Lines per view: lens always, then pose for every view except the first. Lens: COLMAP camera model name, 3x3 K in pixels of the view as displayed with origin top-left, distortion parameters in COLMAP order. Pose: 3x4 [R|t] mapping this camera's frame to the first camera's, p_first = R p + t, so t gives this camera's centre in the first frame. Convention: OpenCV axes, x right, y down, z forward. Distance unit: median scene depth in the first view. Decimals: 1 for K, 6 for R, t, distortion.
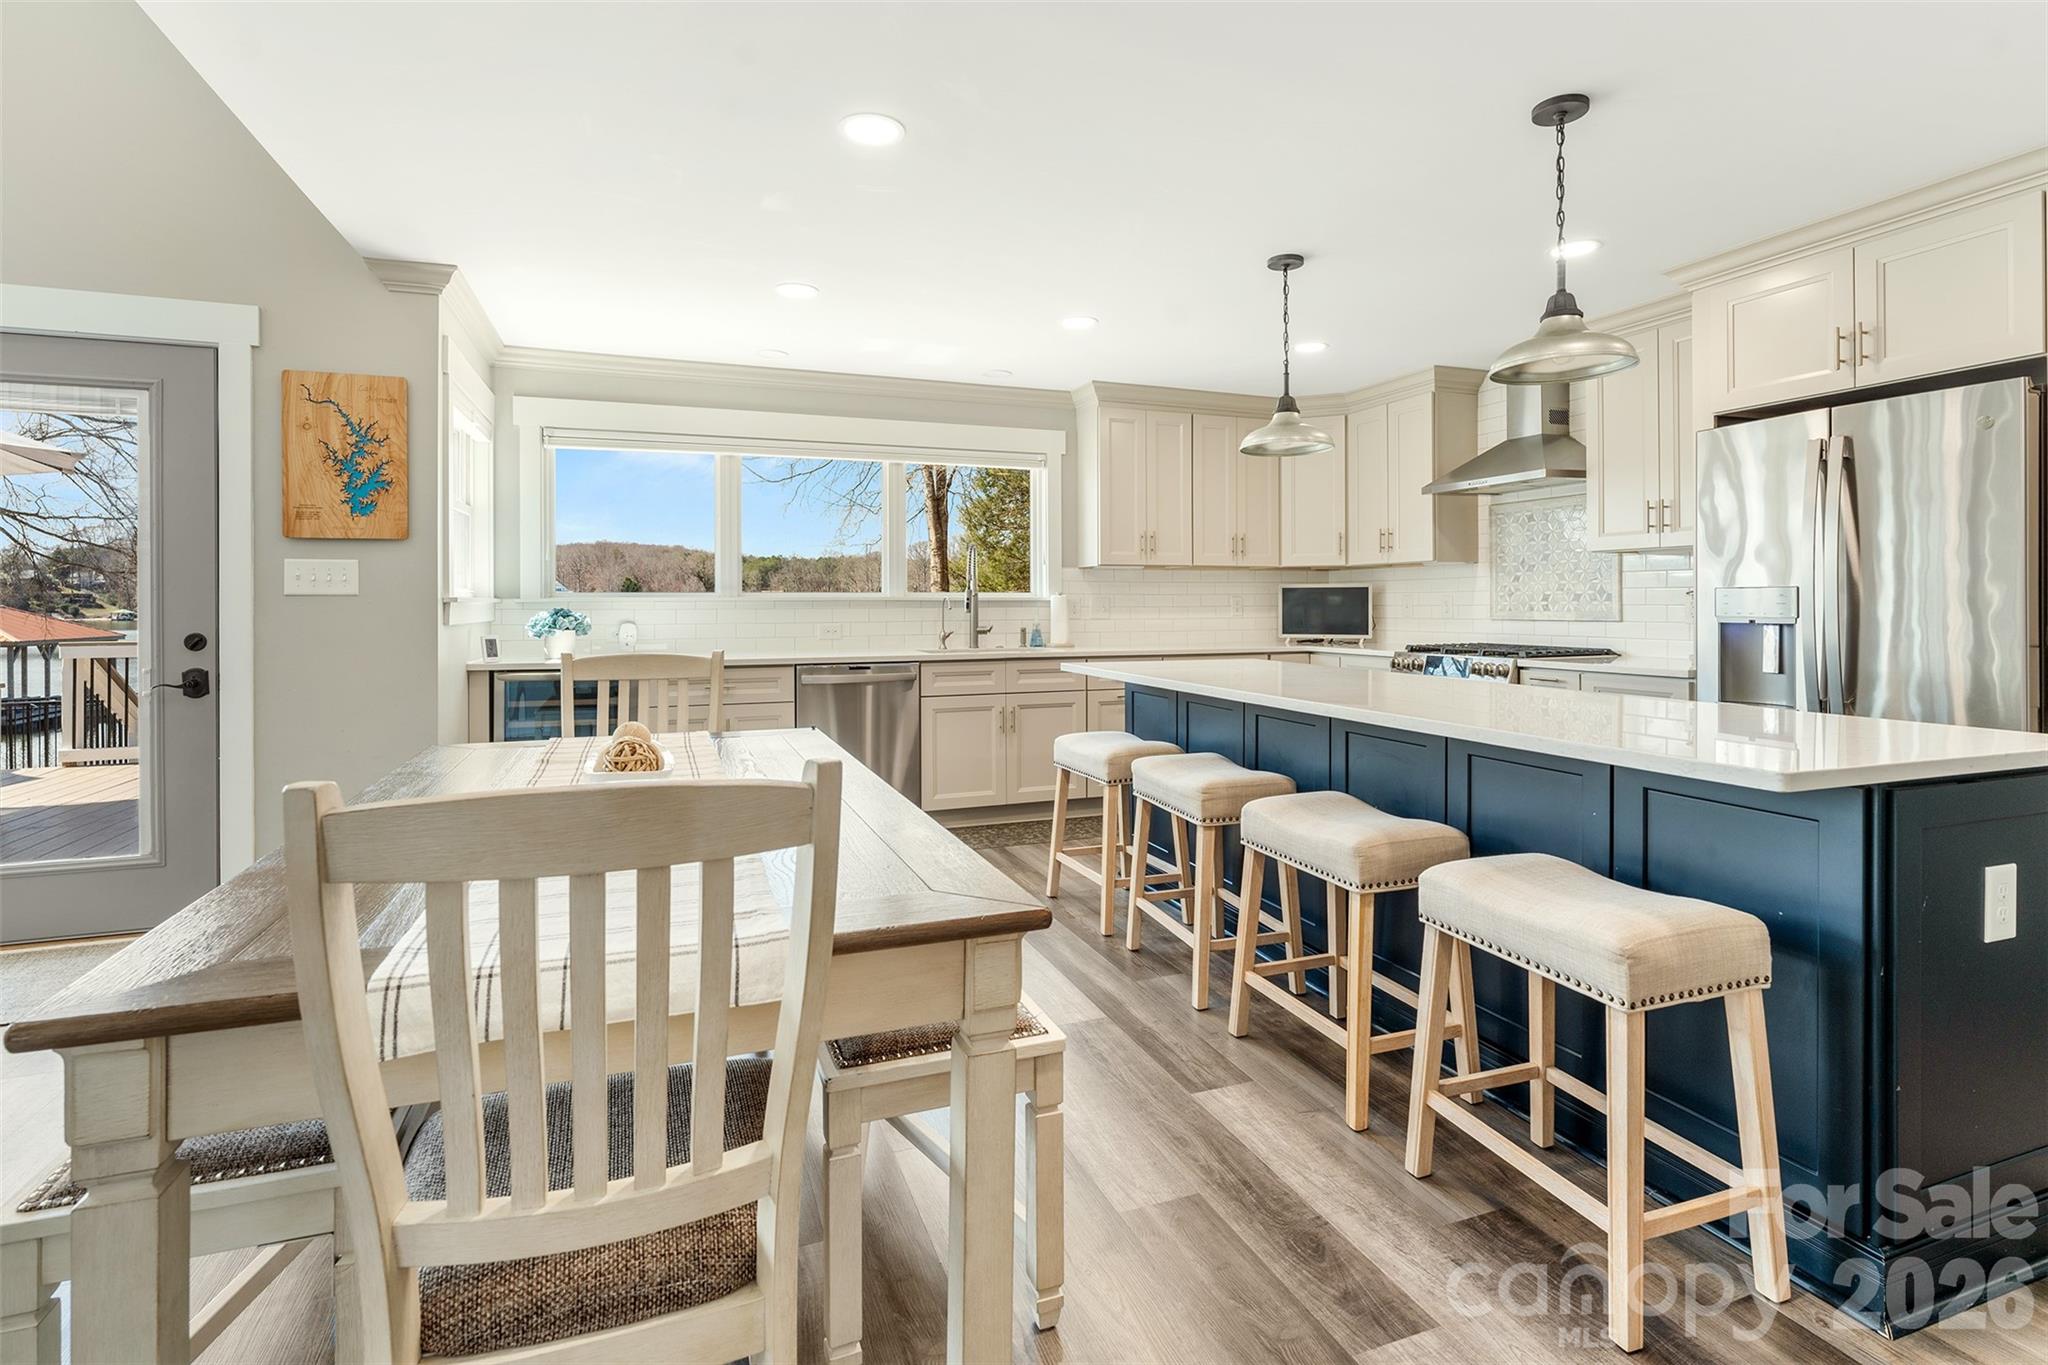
lens RADIAL K [[955.1, 0, 1042.6], [0, 955.1, 612.4], [0, 0, 1]] dist [-0.000232, 0.000321]
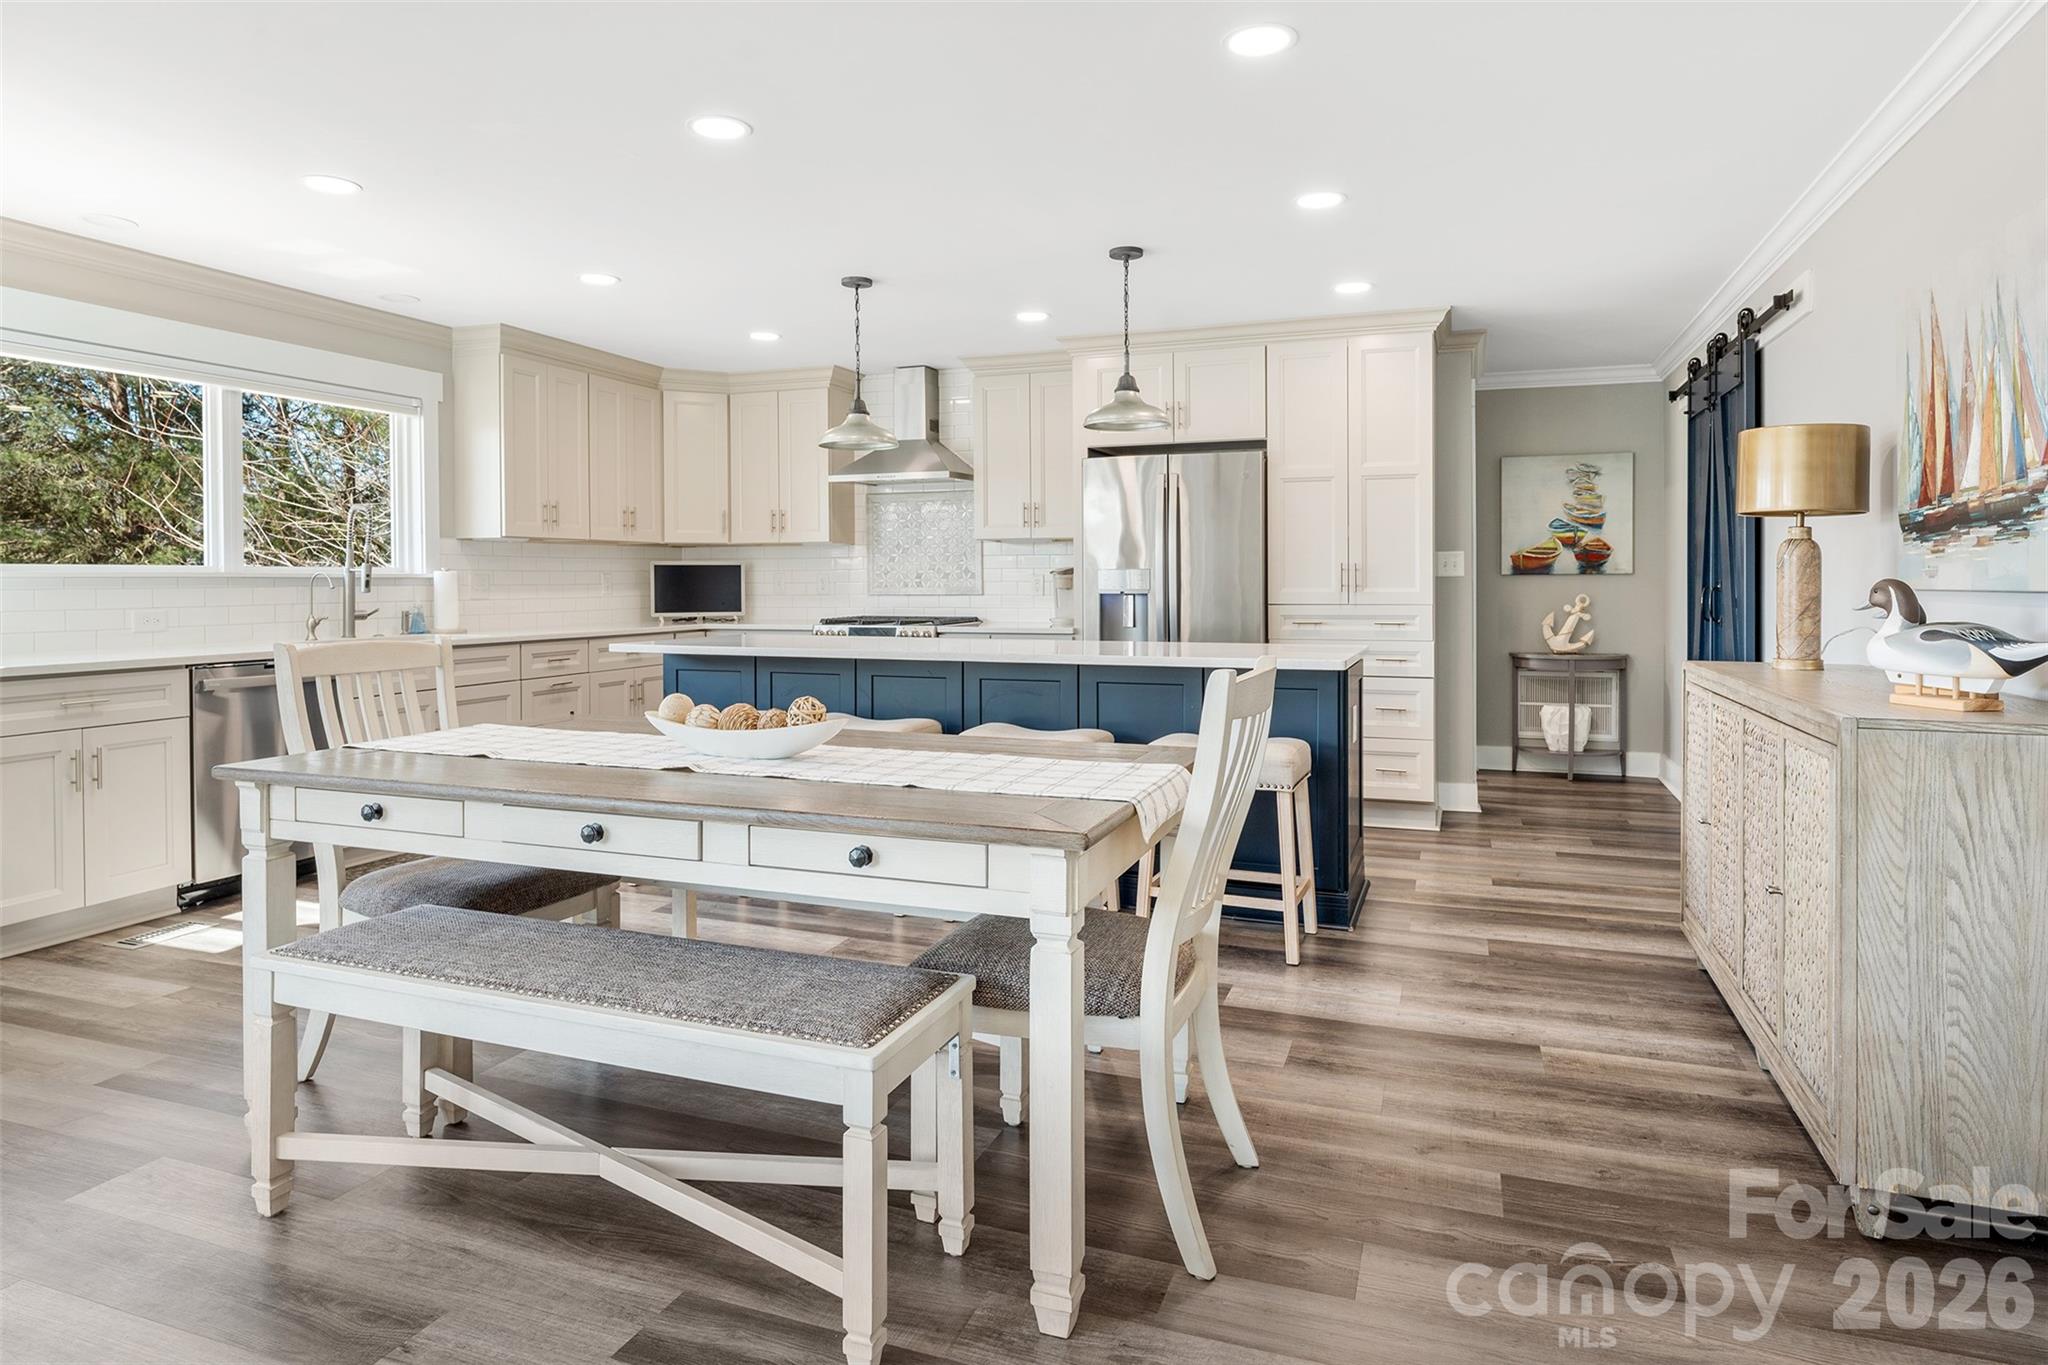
lens RADIAL K [[1179.7, 0, 1008.4], [0, 1179.7, 596.6], [0, 0, 1]] dist [0.001958, -0.003351]
pose [[0.667366, -0.009162, 0.744674, -0.468968], [0.008628, 0.999952, 0.004571, 0.004141], [-0.744680, 0.003375, 0.667413, -0.056540]]
